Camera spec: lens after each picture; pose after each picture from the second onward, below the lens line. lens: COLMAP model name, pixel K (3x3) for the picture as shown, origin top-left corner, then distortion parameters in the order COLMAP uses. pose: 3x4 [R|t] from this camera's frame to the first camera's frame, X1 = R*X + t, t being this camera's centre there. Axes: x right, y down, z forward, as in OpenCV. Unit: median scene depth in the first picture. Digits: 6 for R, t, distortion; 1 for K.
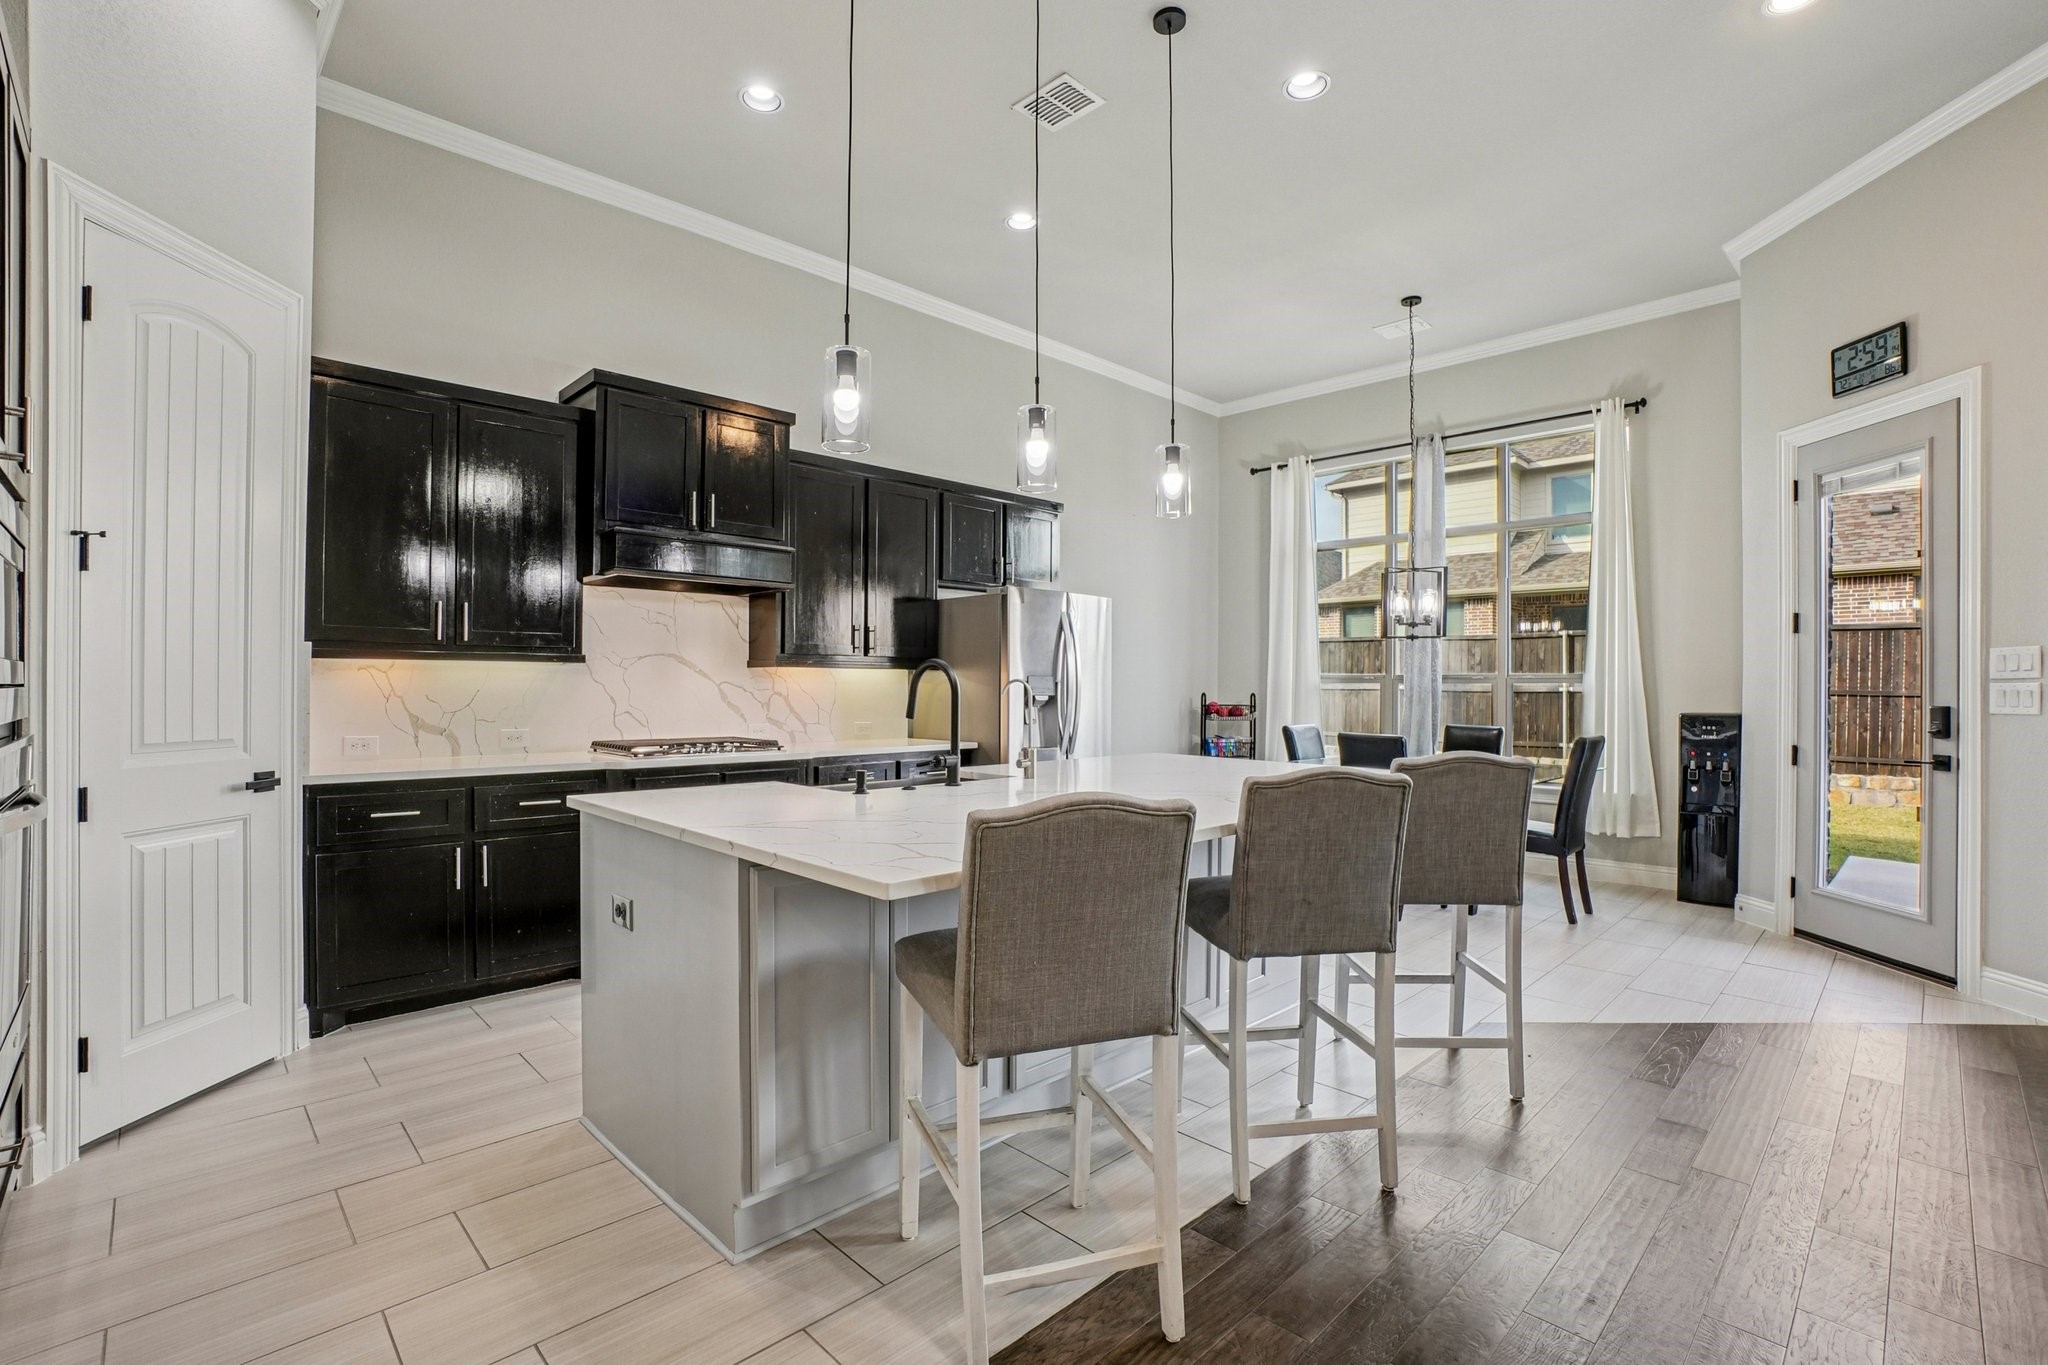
lens RADIAL K [[886.1, 0, 1024.0], [0, 886.1, 682.5], [0, 0, 1]] dist [-0.024309, 0.000777]
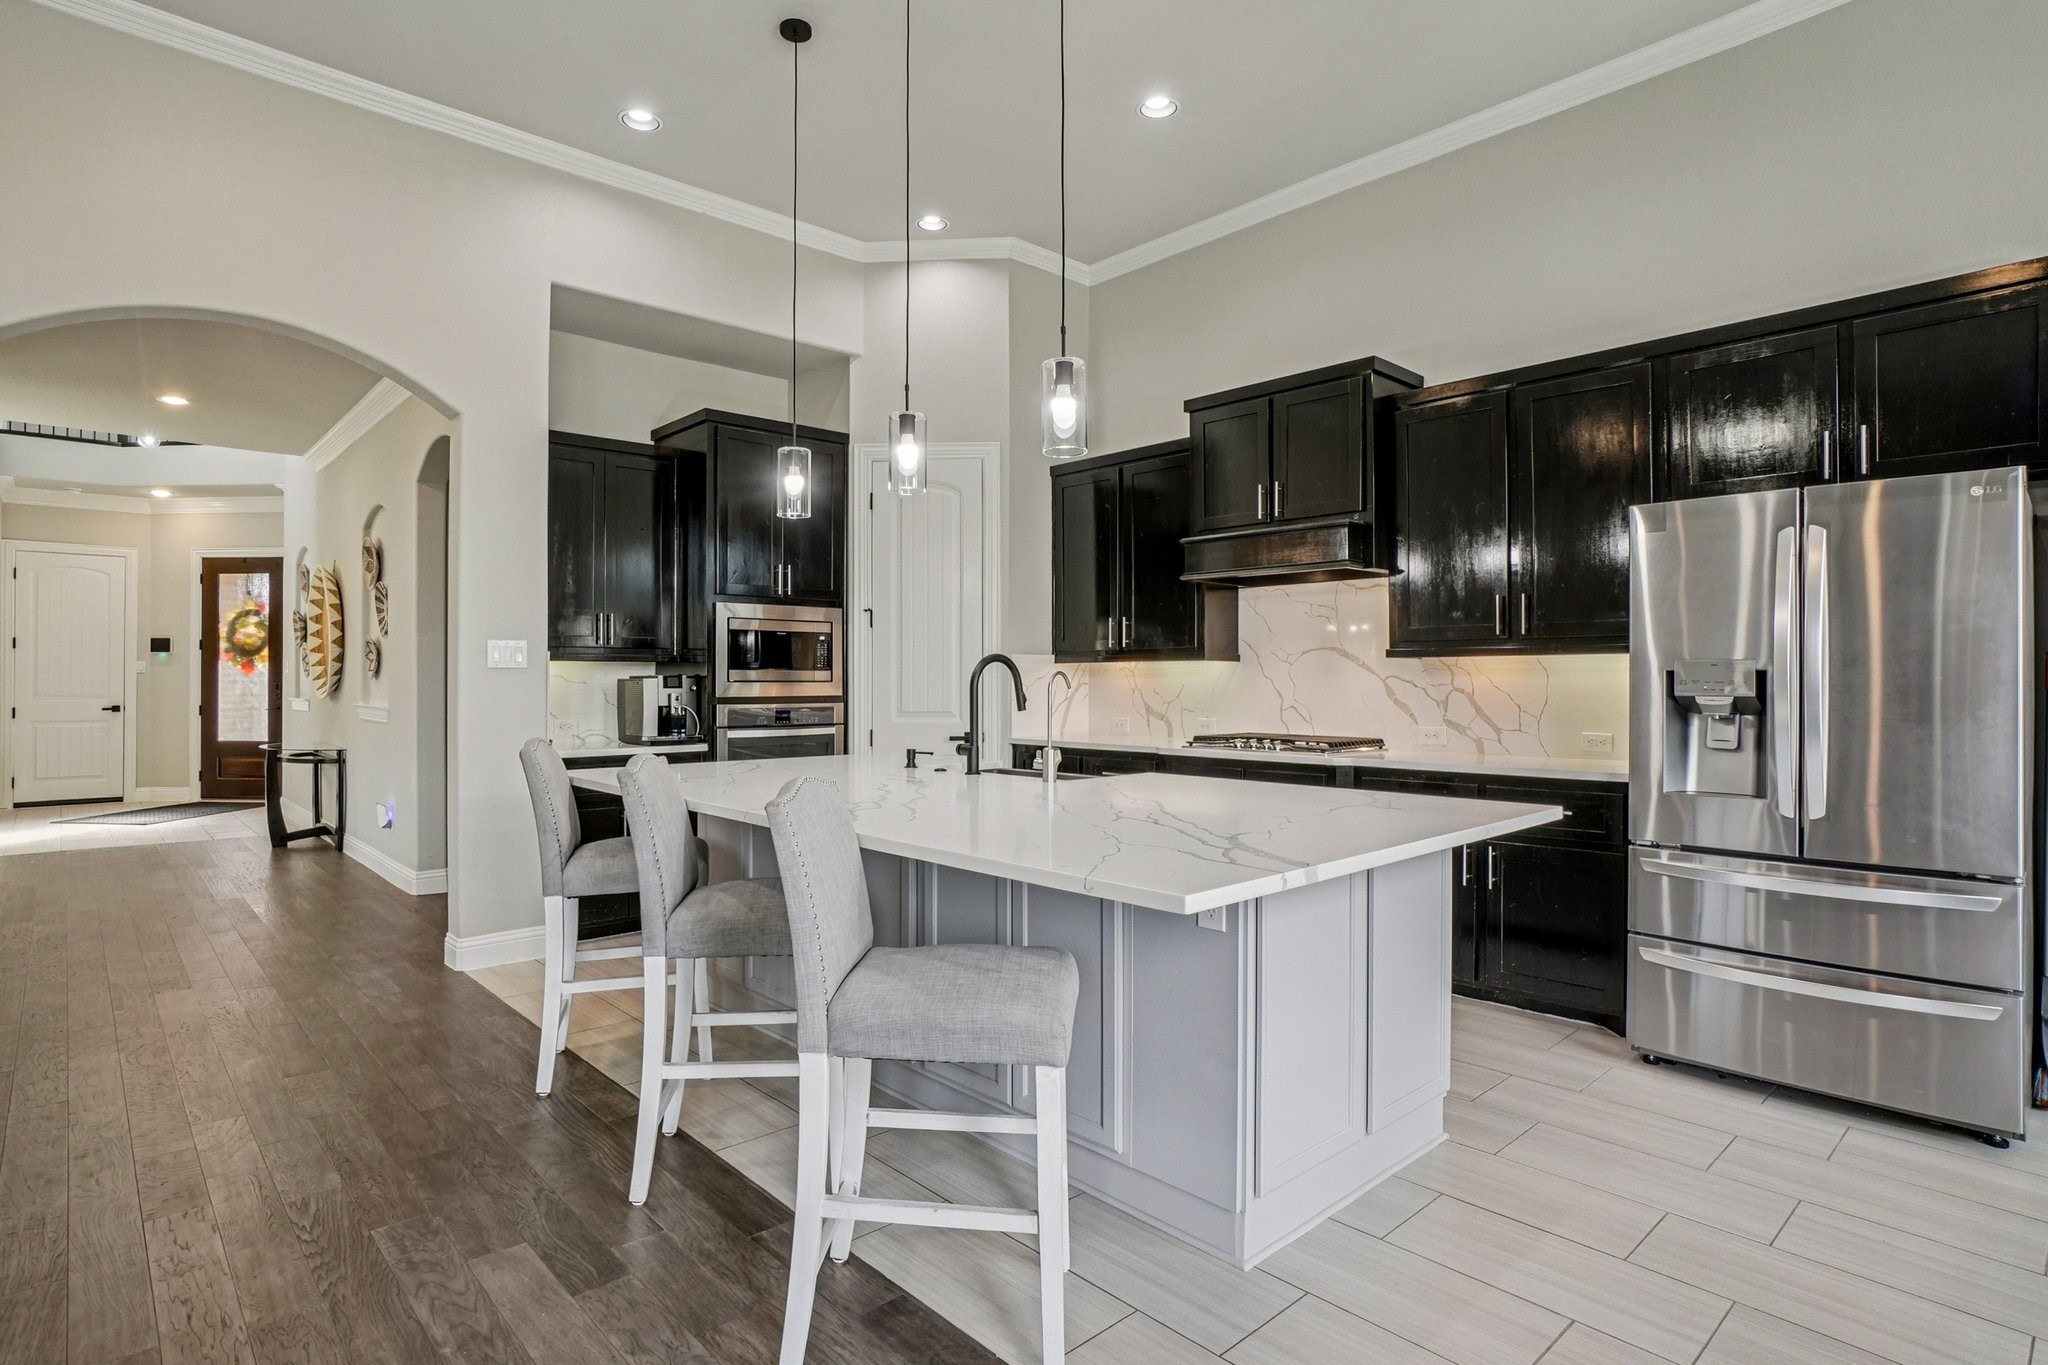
lens RADIAL K [[1089.0, 0, 1024.0], [0, 1089.0, 682.5], [0, 0, 1]] dist [-0.001408, -0.000090]
pose [[-0.033193, -0.007967, -0.999417, 0.781364], [0.002481, 0.999964, -0.008054, 0.014023], [0.999446, -0.002747, -0.033172, 0.704761]]
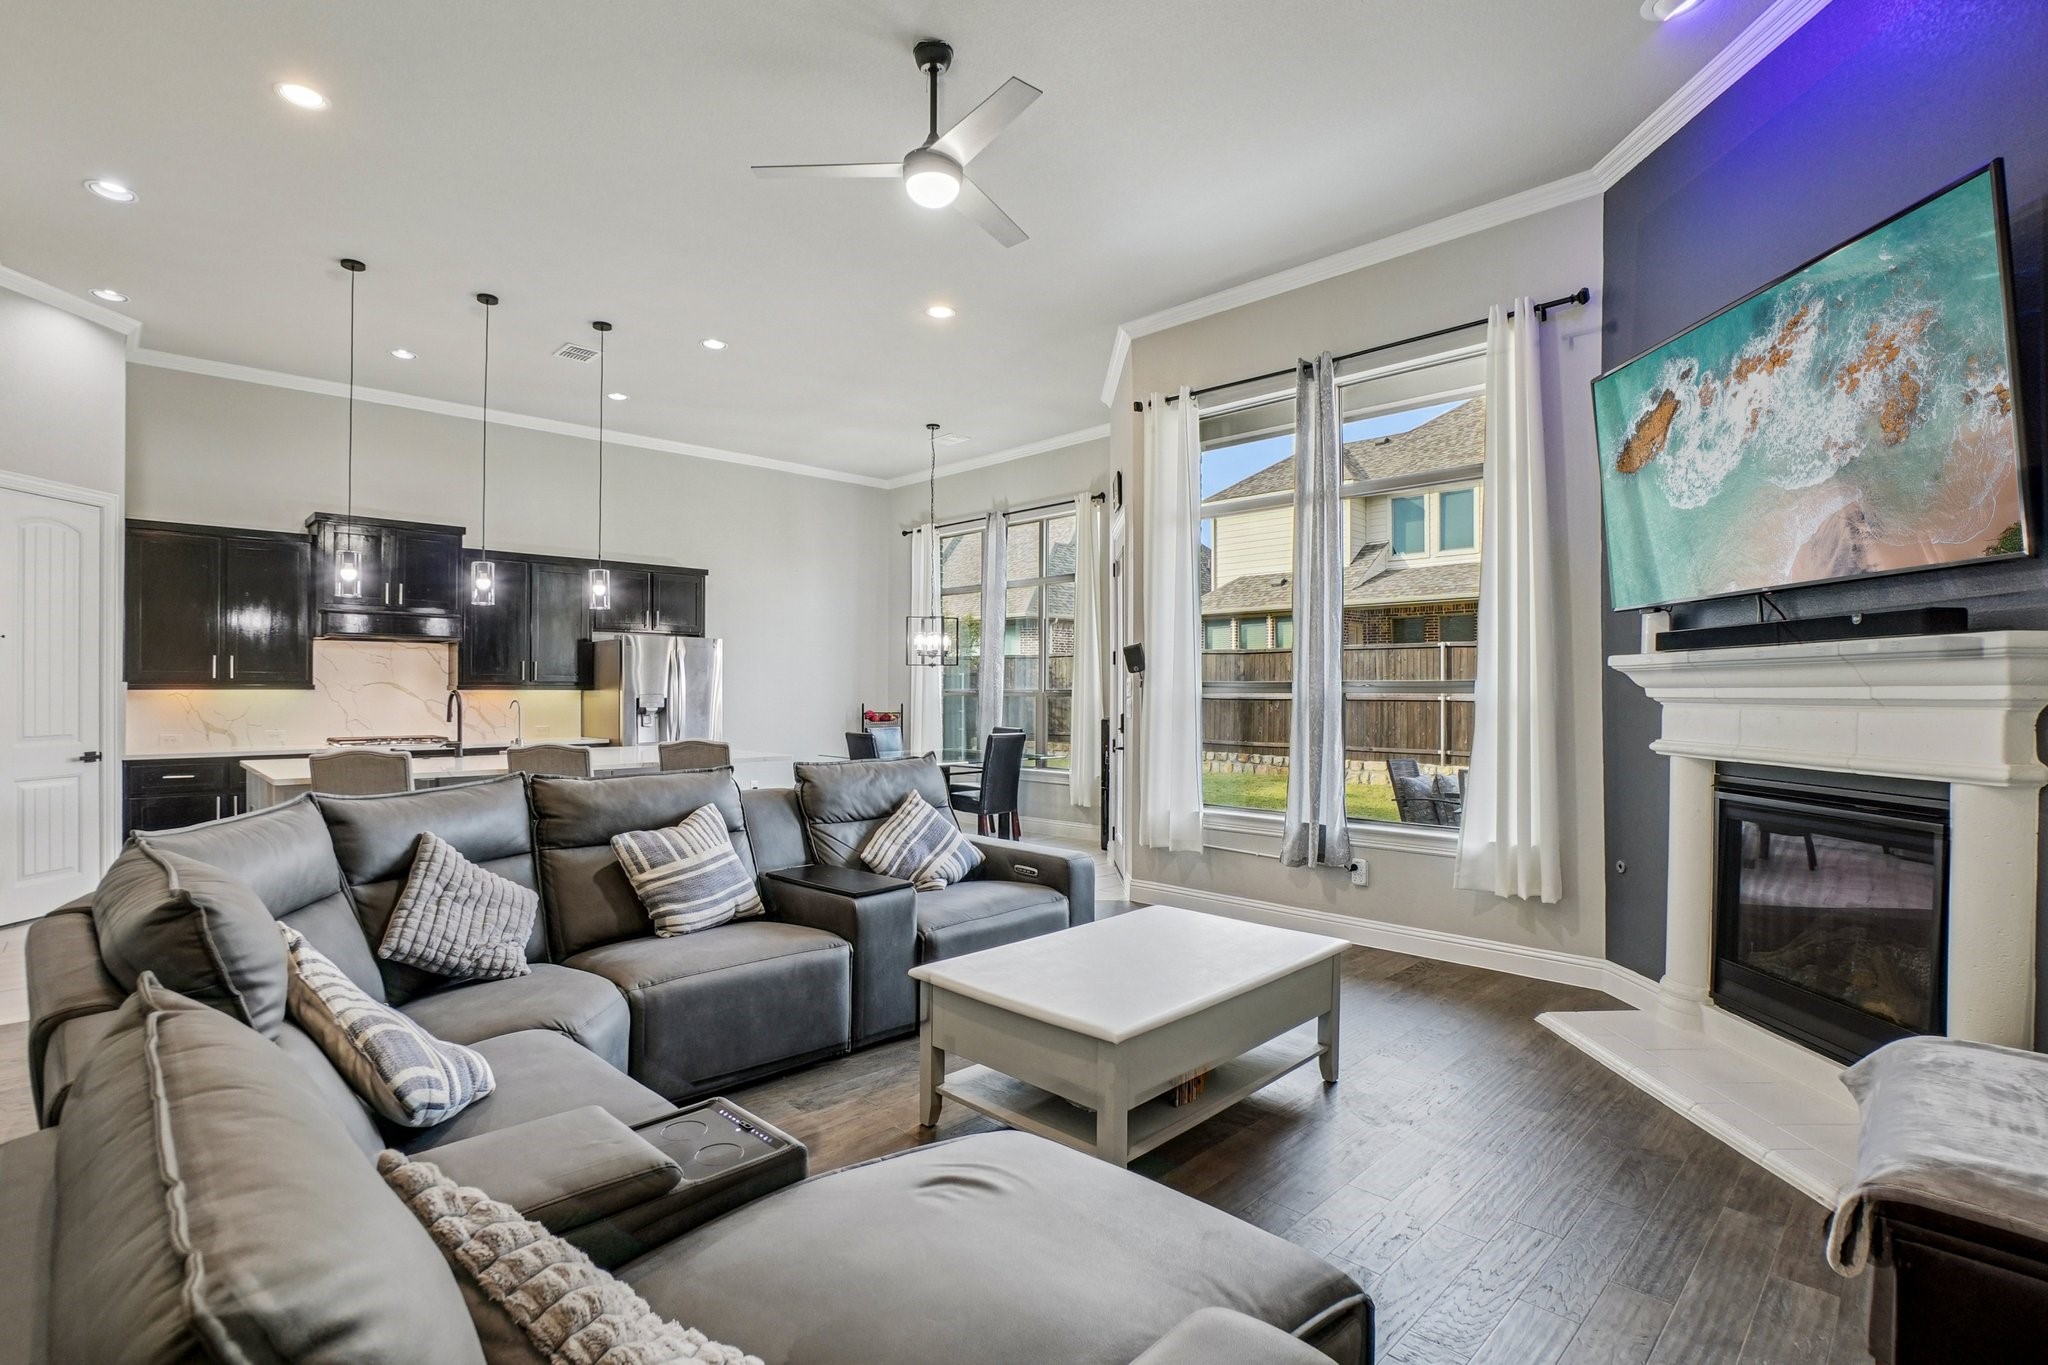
lens RADIAL K [[927.3, 0, 1024.4], [0, 927.3, 703.4], [0, 0, 1]] dist [-0.017845, 0.006018]
pose [[0.999947, -0.010244, 0.000943, 0.713167], [0.010233, 0.999886, 0.011143, -0.002450], [-0.001057, -0.011133, 0.999937, -0.614036]]
